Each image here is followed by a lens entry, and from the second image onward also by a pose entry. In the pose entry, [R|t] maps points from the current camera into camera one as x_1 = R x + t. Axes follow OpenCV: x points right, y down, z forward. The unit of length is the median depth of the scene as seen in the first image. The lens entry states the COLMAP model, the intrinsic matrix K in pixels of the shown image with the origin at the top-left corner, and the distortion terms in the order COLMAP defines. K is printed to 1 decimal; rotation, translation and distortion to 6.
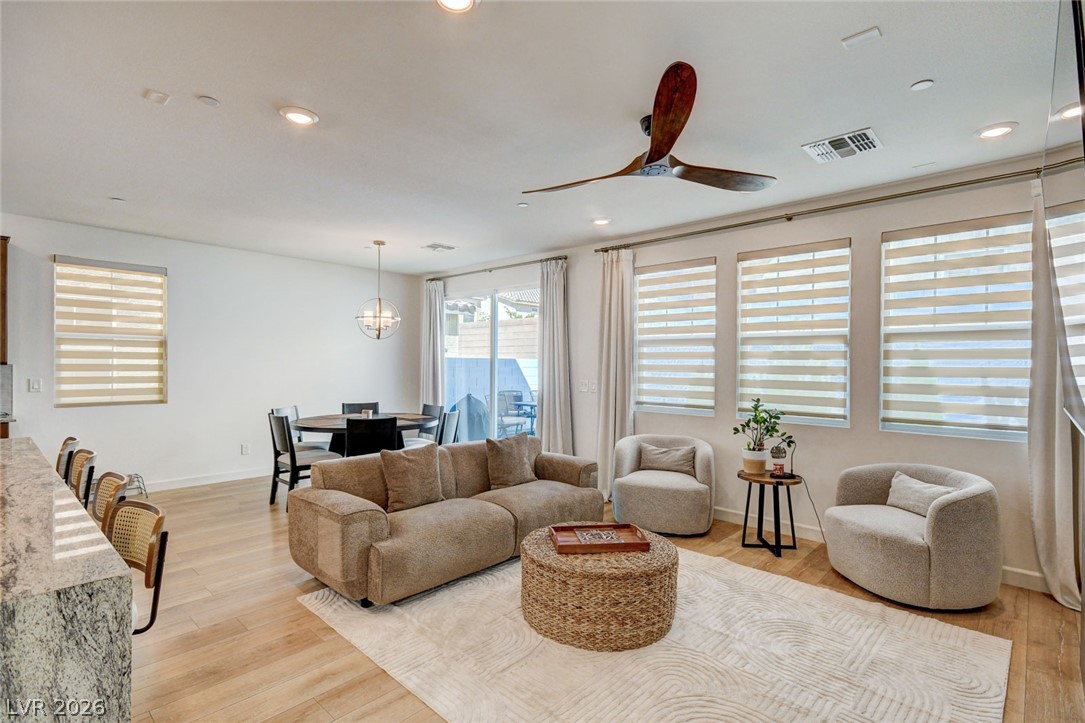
lens RADIAL K [[520.1, 0, 542.5], [0, 520.1, 361.5], [0, 0, 1]] dist [0.001381, 0.000128]
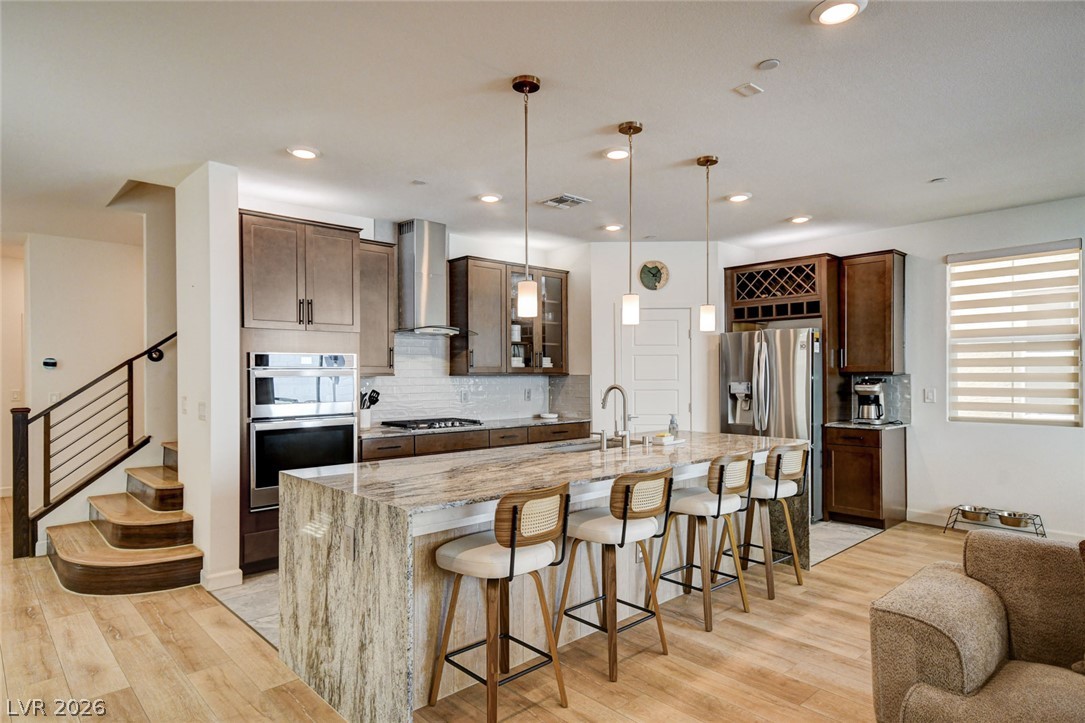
lens RADIAL K [[615.6, 0, 545.5], [0, 615.6, 377.6], [0, 0, 1]] dist [0.034906, 0.001623]
pose [[-0.080501, -0.005218, -0.996741, 0.236020], [0.008589, 0.999946, -0.005929, 0.013235], [0.996718, -0.009038, -0.080451, 0.400736]]
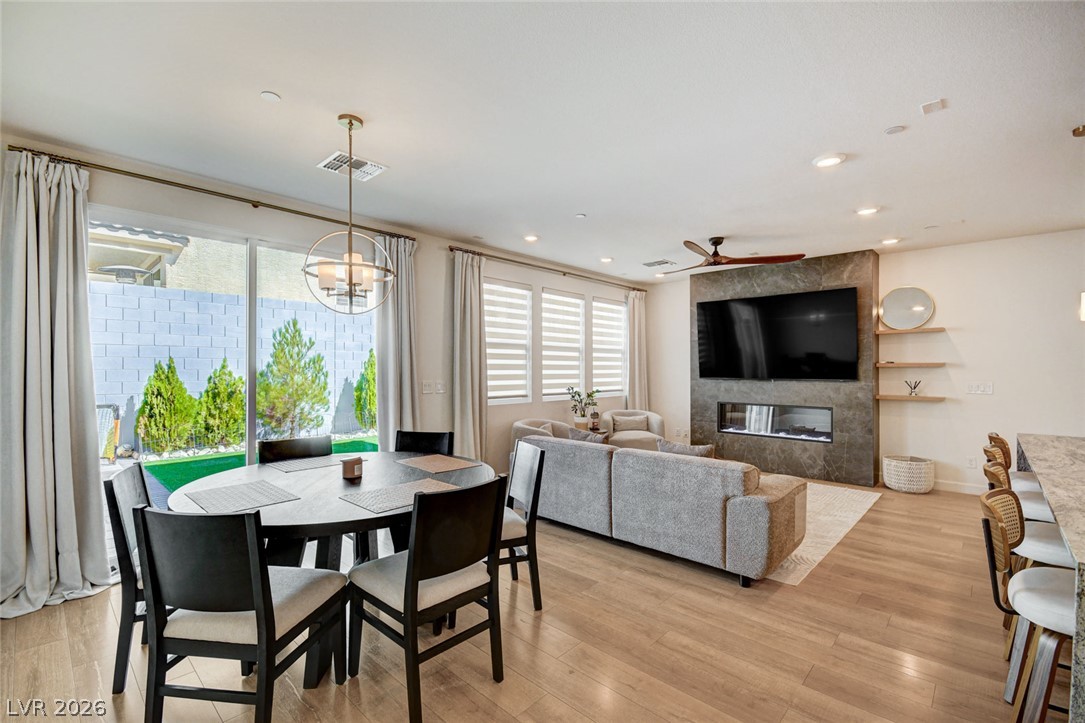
lens RADIAL K [[480.8, 0, 542.5], [0, 480.8, 361.5], [0, 0, 1]] dist [0.001867, 0.000252]
pose [[-0.000115, -0.001225, 0.999999, -0.948004], [-0.006951, 0.999975, 0.001224, -0.001028], [-0.999976, -0.006951, -0.000123, 0.990754]]
